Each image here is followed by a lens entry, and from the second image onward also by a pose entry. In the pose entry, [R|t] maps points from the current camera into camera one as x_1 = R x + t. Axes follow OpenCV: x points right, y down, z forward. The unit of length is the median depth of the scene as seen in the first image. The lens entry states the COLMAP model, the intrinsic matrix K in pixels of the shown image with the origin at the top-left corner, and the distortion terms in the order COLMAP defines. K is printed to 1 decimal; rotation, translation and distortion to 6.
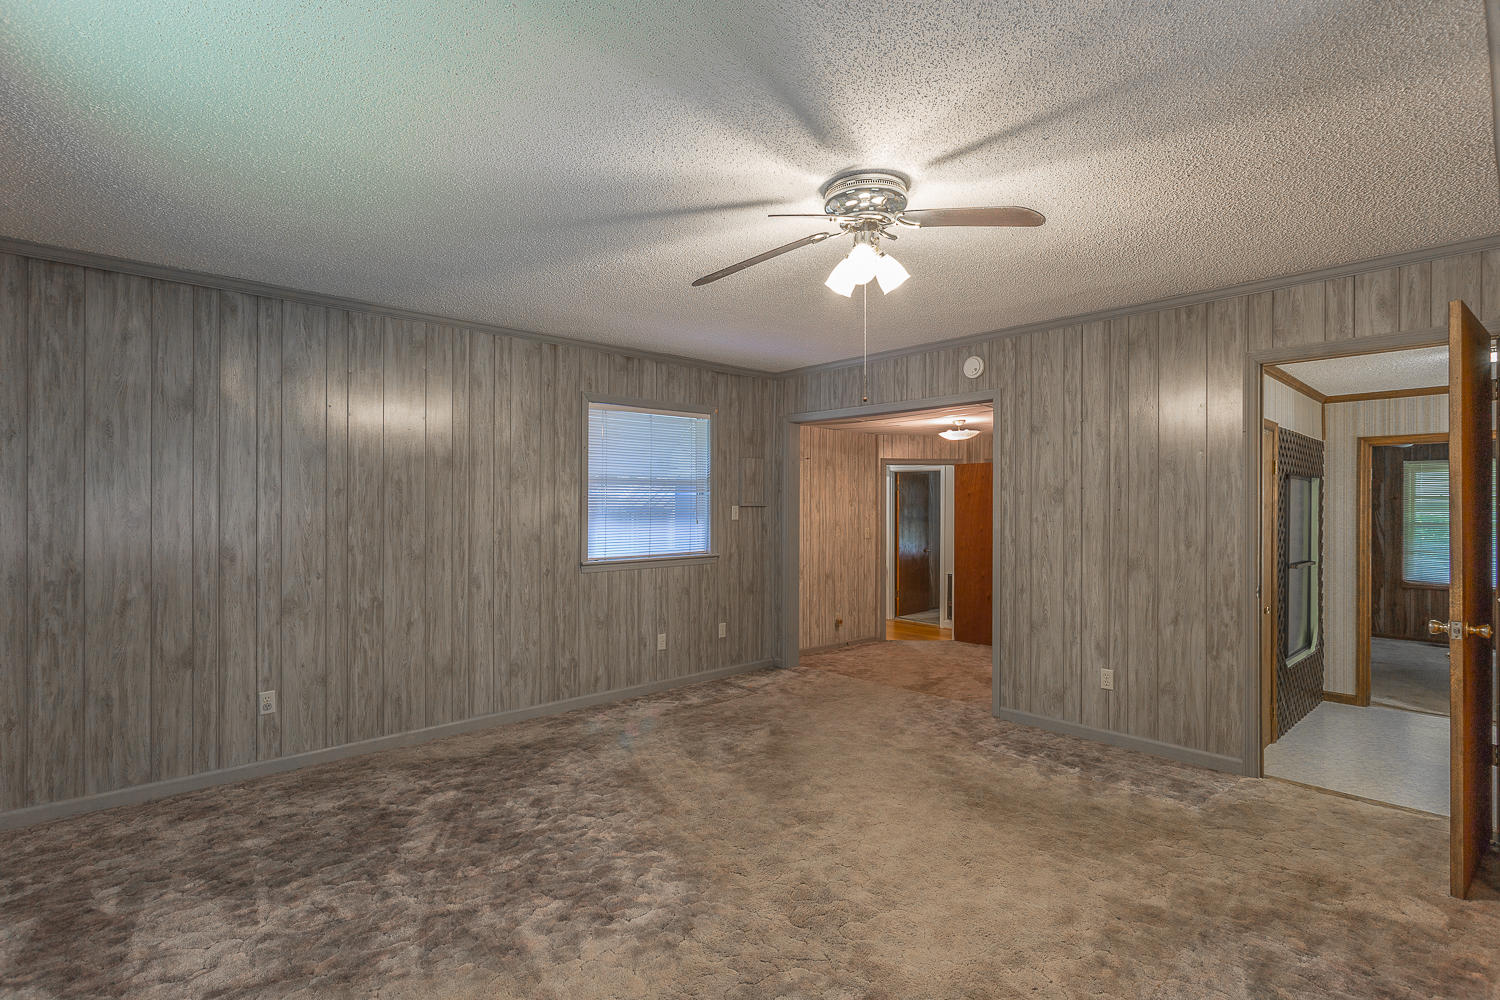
lens RADIAL K [[710.2, 0, 747.6], [0, 710.2, 491.0], [0, 0, 1]] dist [0.000415, 0.000791]
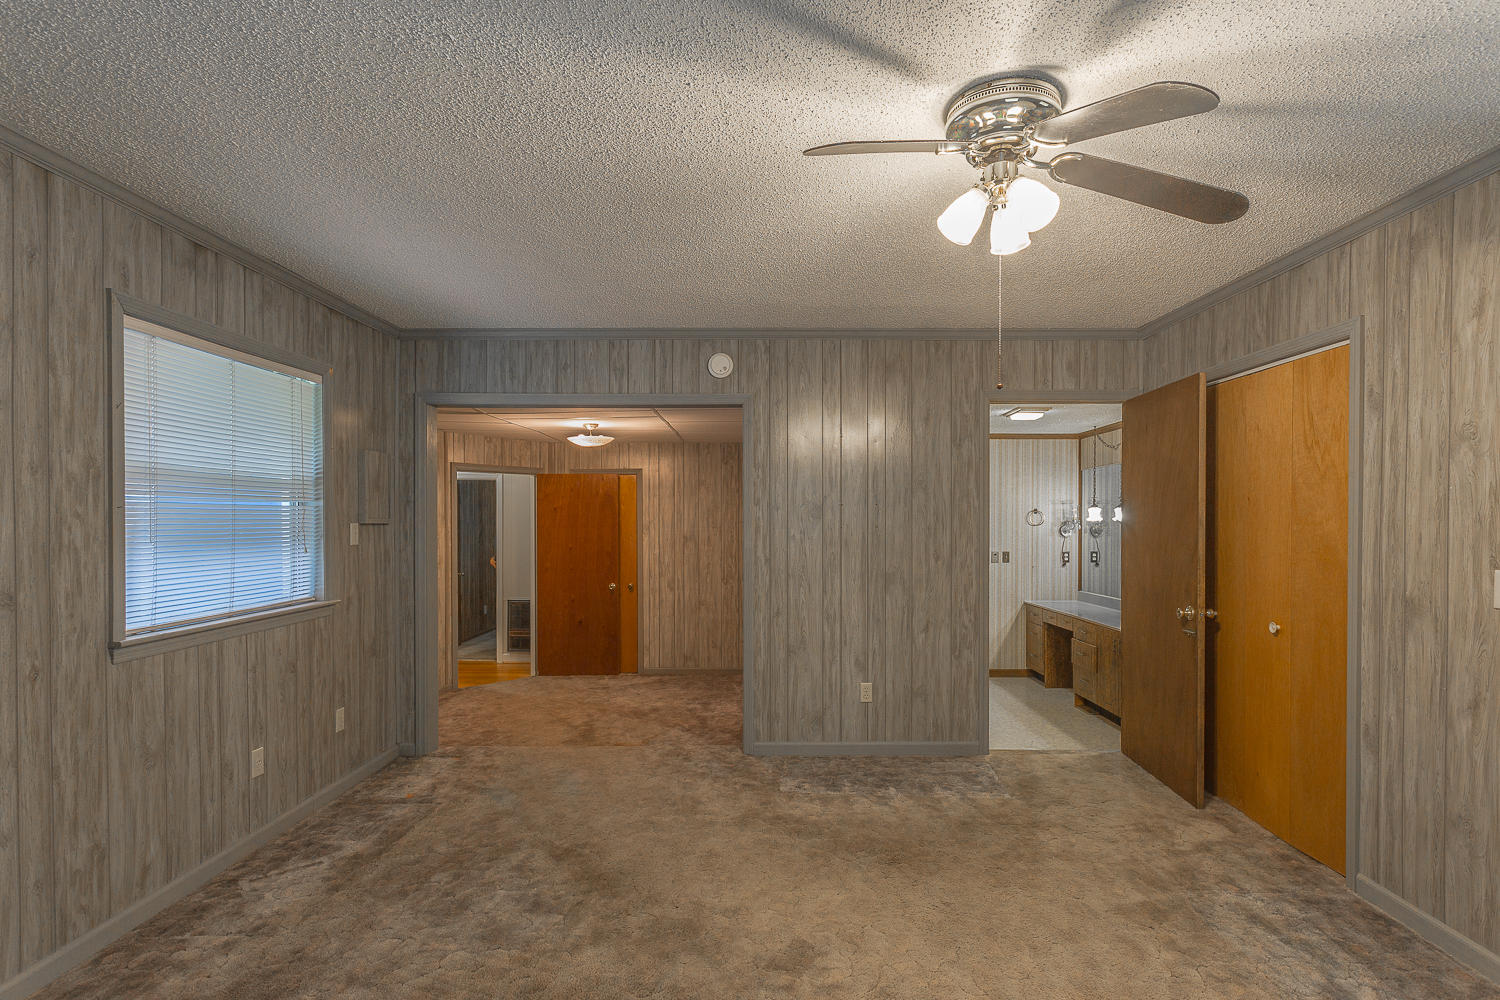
lens RADIAL K [[719.9, 0, 753.6], [0, 719.9, 521.0], [0, 0, 1]] dist [-0.000219, 0.001835]
pose [[0.678198, -0.001942, 0.734876, -0.336346], [-0.015059, 0.999750, 0.016540, 0.003342], [-0.734725, -0.022284, 0.677999, 0.389450]]
